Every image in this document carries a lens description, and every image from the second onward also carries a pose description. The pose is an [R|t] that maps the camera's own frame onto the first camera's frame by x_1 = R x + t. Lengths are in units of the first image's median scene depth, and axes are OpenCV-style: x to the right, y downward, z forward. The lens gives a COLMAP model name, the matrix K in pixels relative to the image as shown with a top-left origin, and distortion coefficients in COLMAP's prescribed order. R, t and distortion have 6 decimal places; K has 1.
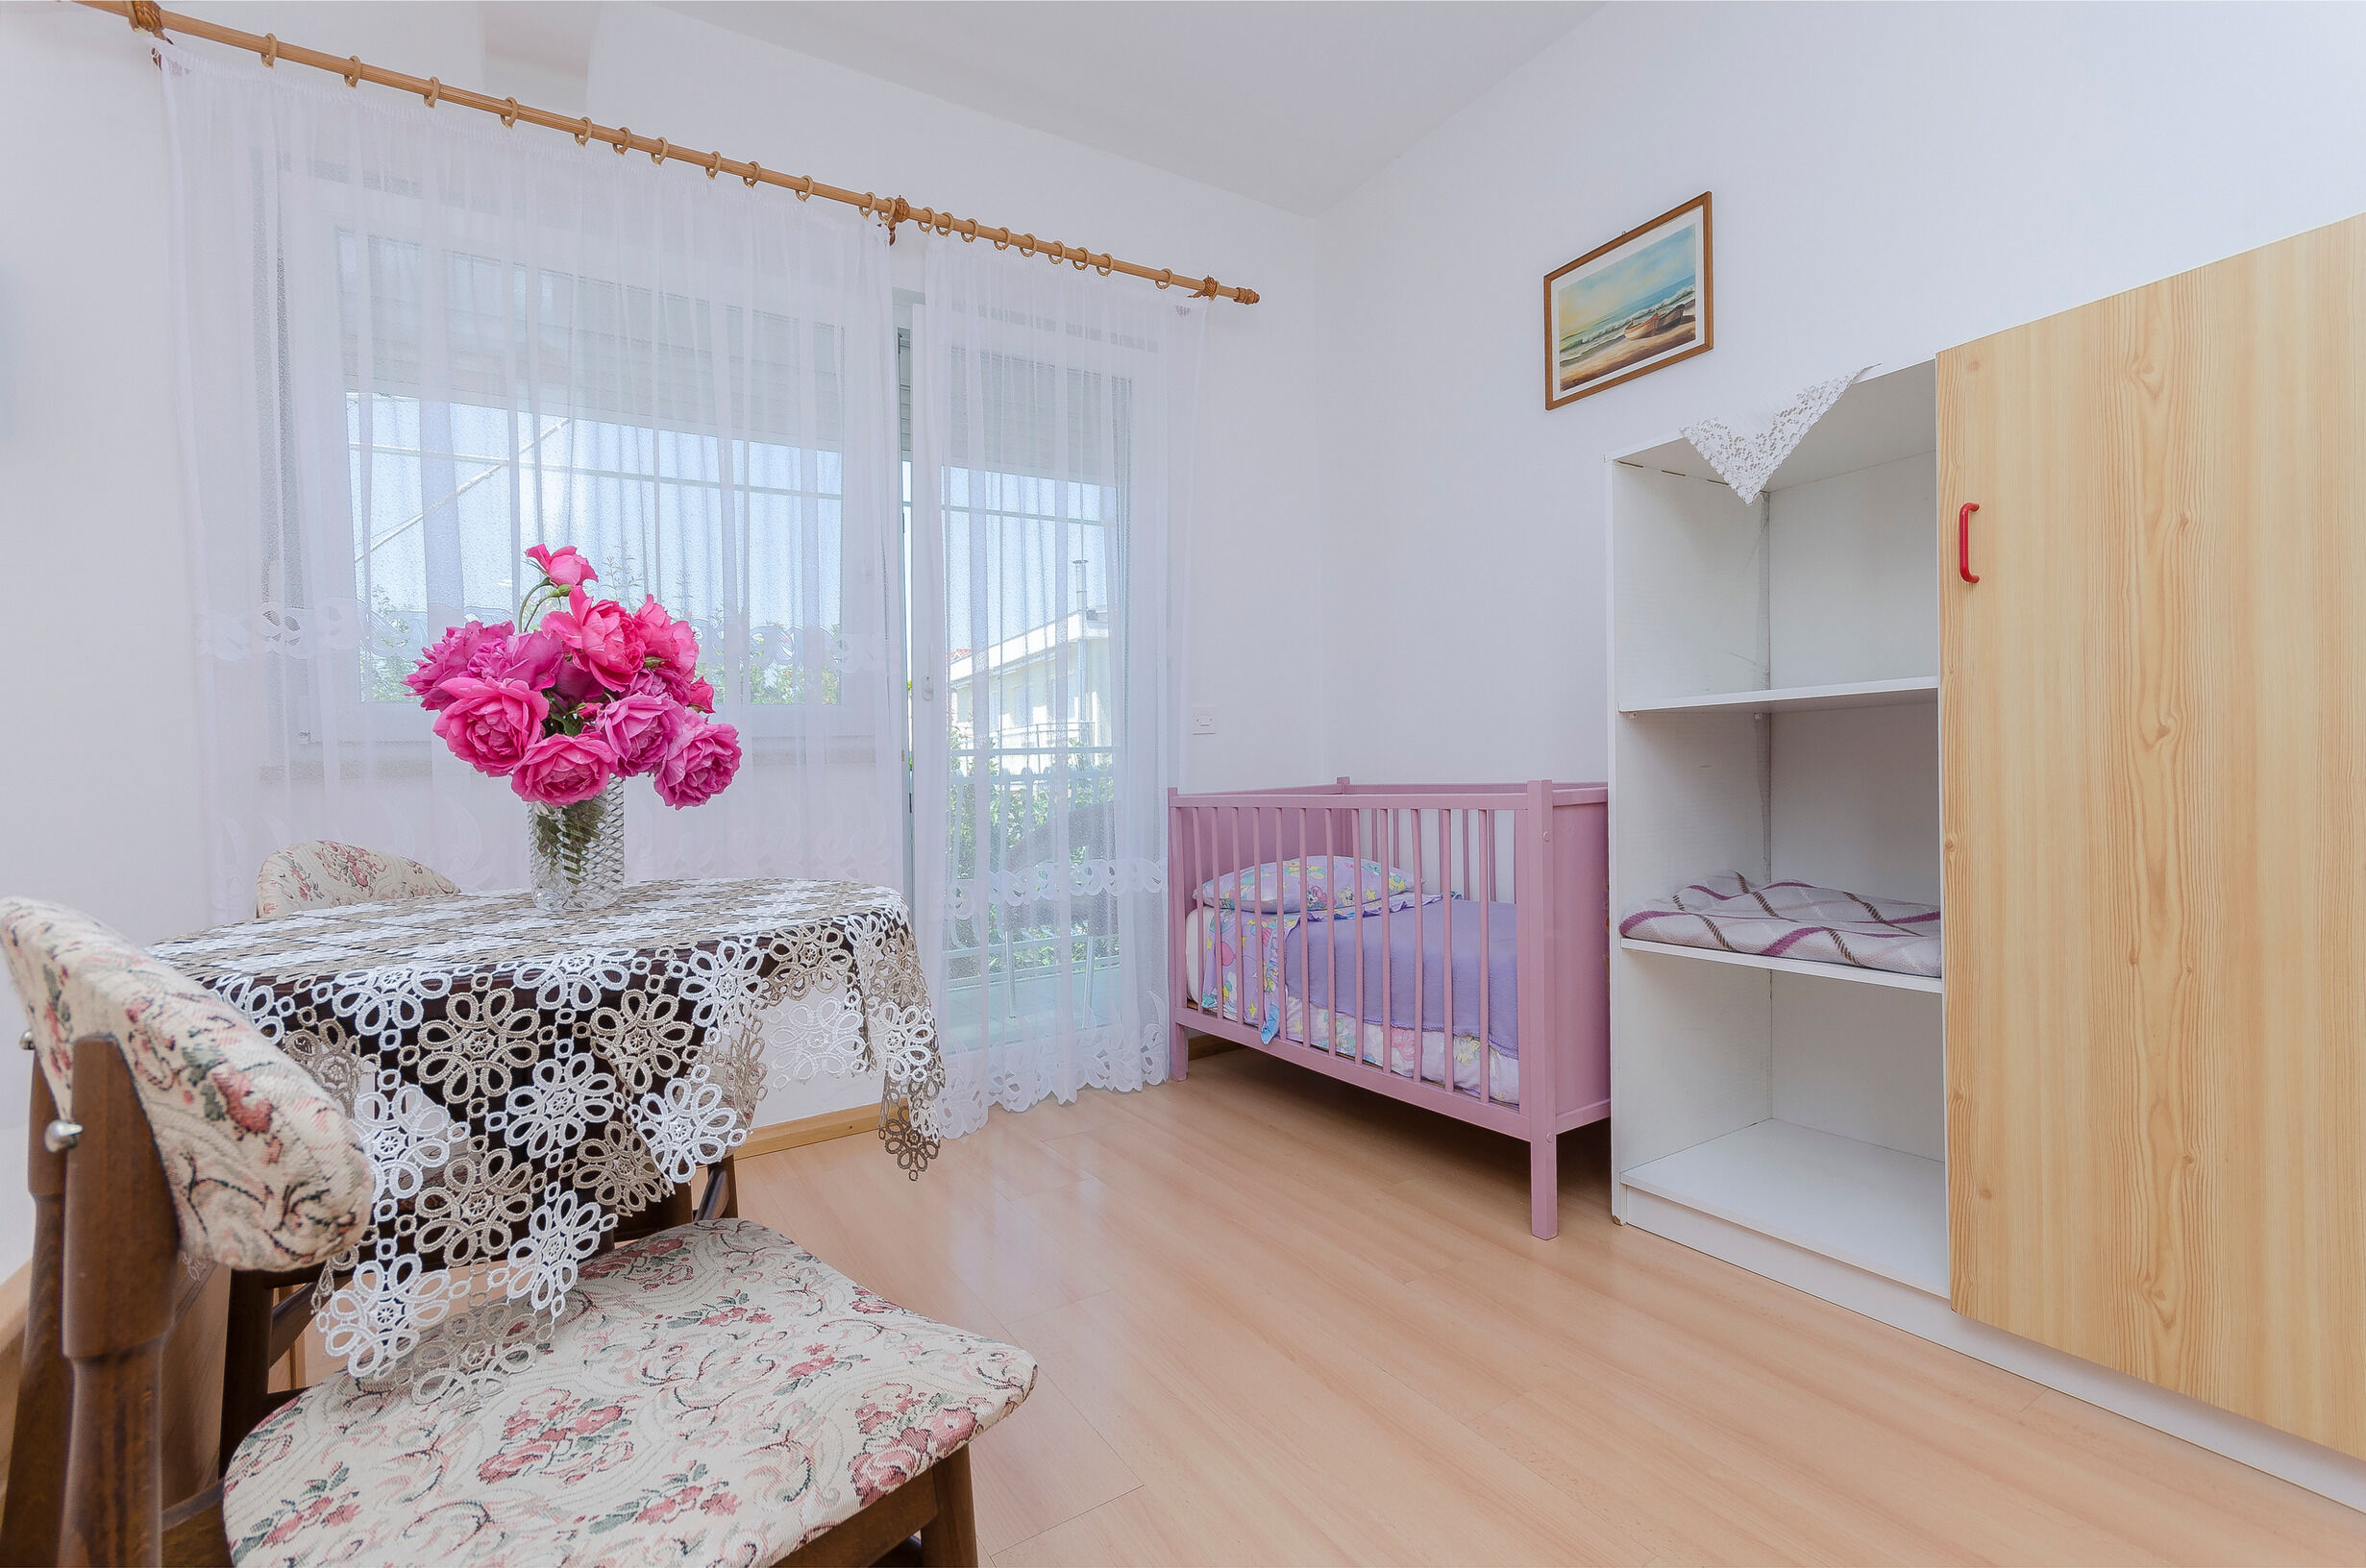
lens RADIAL K [[1019.9, 0, 1183.0], [0, 1019.9, 784.0], [0, 0, 1]] dist [-0.001066, -0.000345]
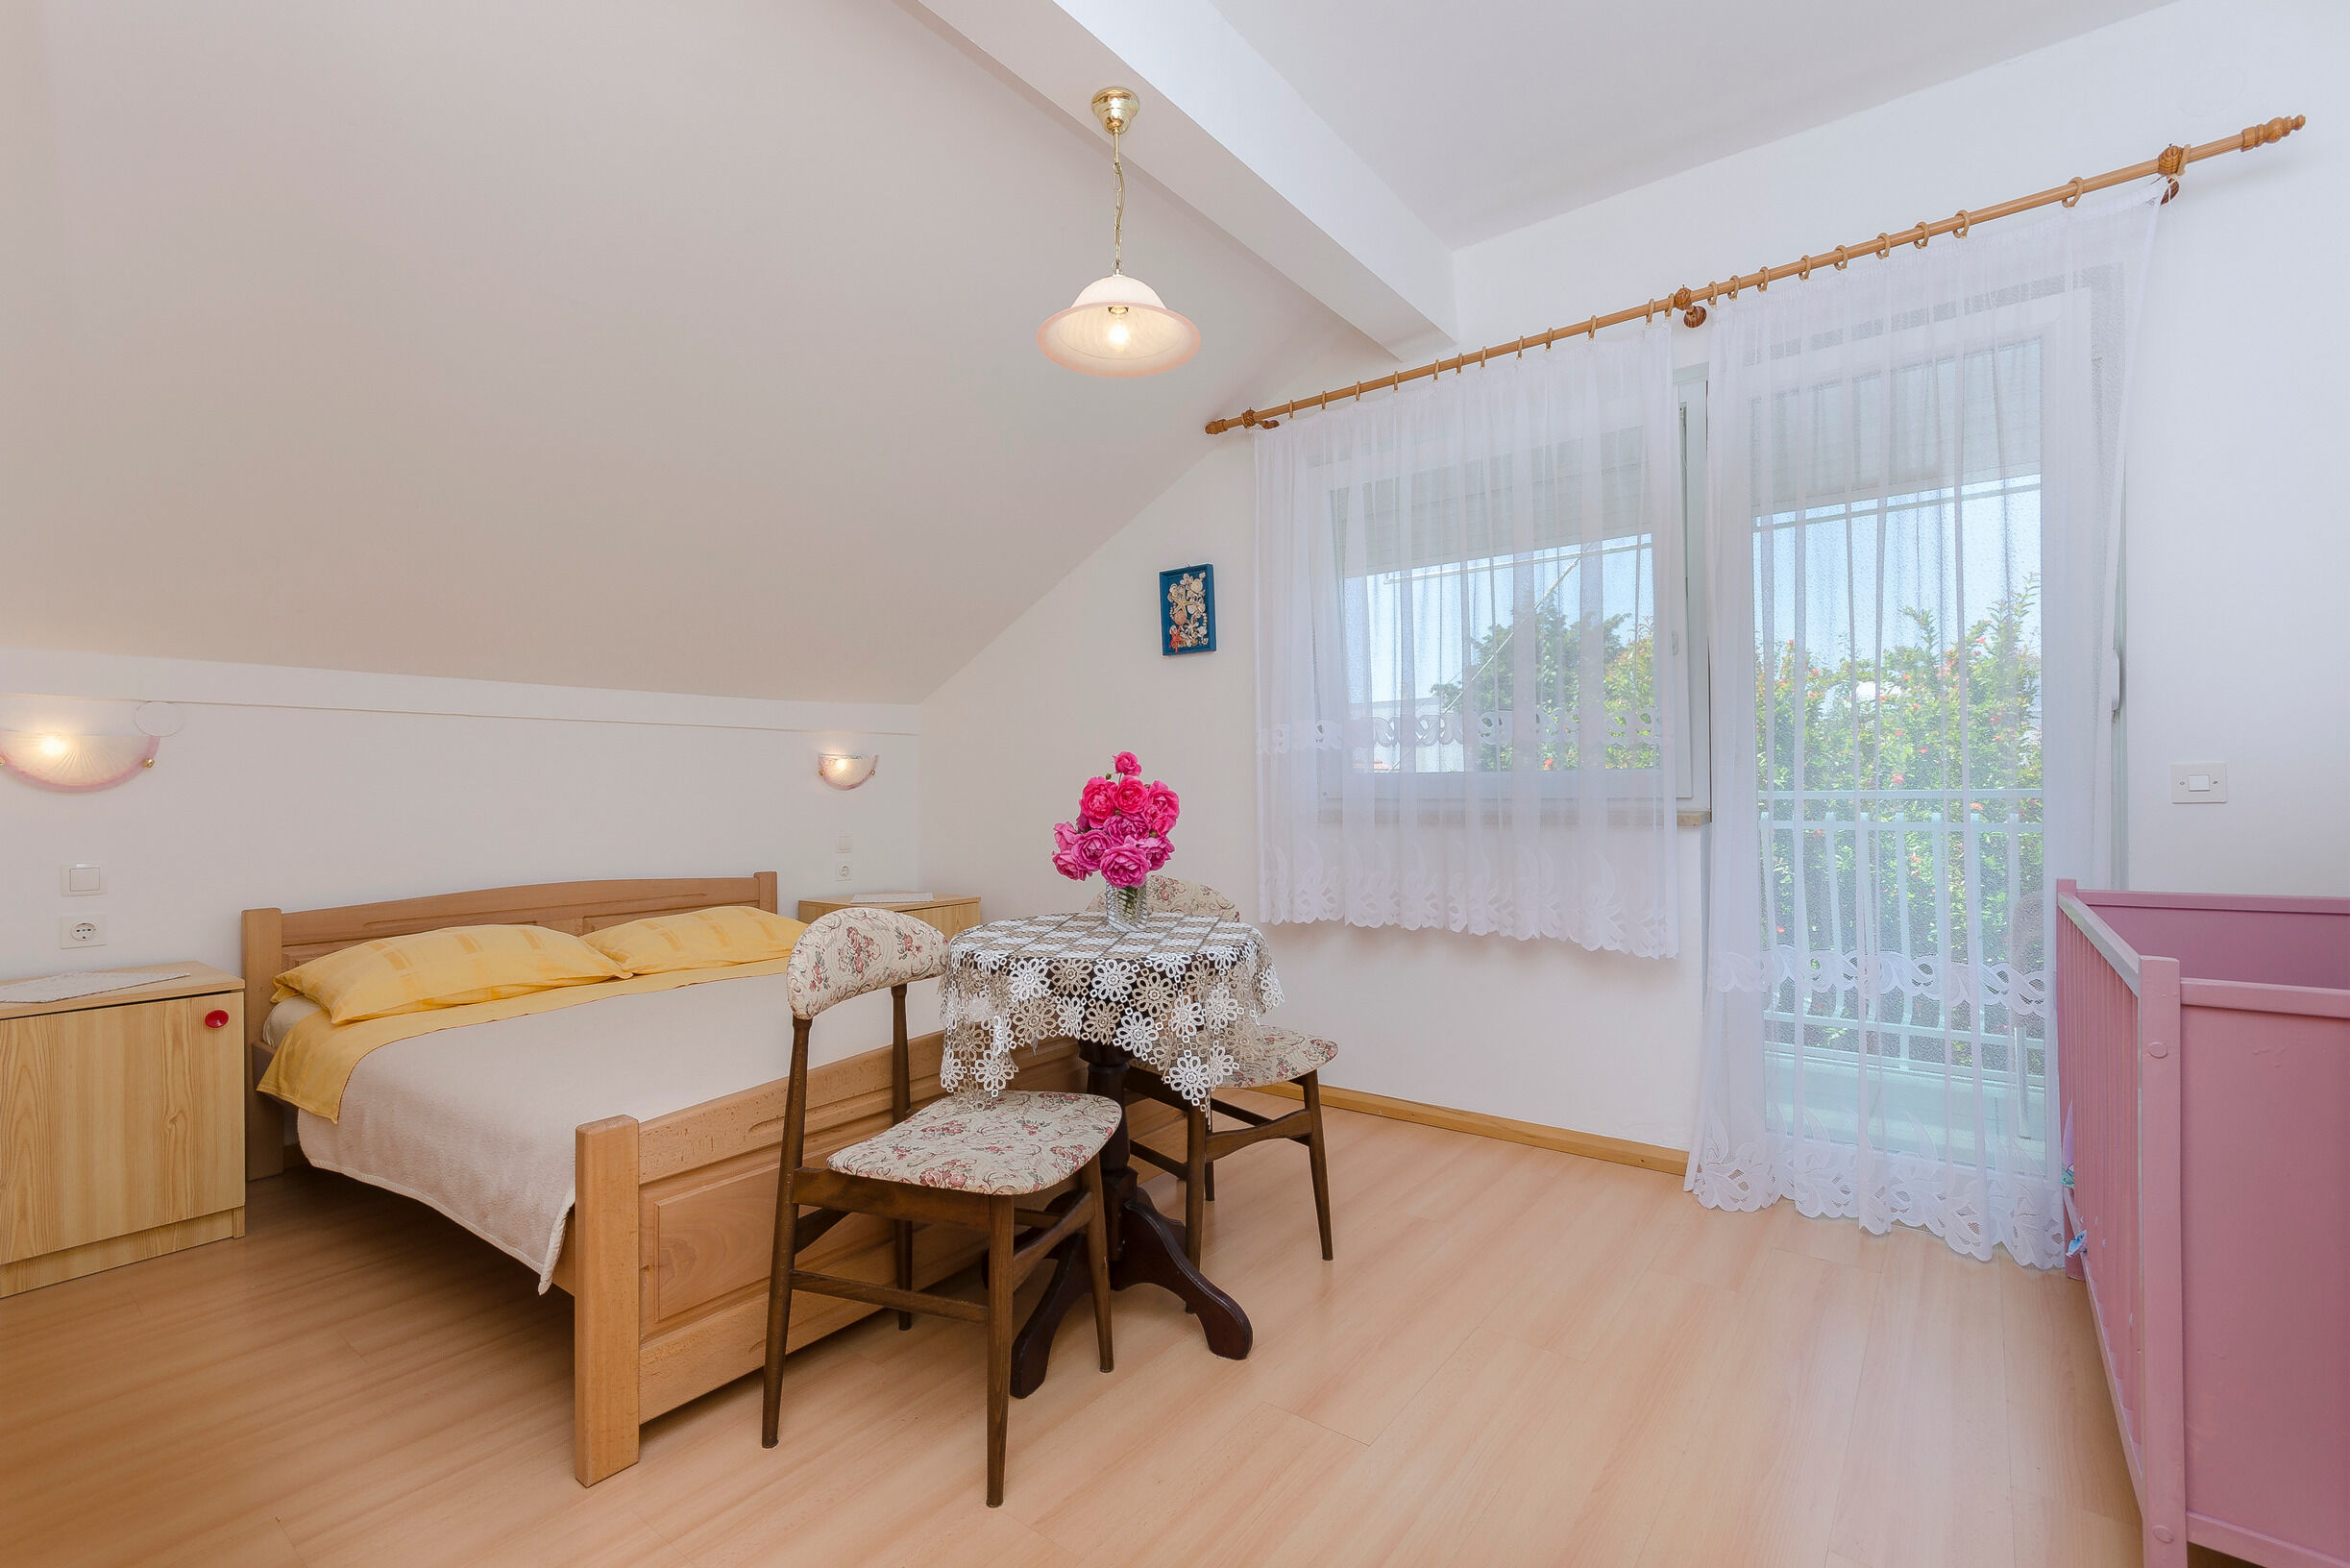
lens RADIAL K [[1013.1, 0, 1175.0], [0, 1013.1, 784.0], [0, 0, 1]] dist [-0.001066, -0.000345]
pose [[0.340183, 0.024326, -0.940045, 0.642531], [-0.015710, 0.999673, 0.020184, -0.102202], [0.940228, 0.007902, 0.340453, 0.204376]]
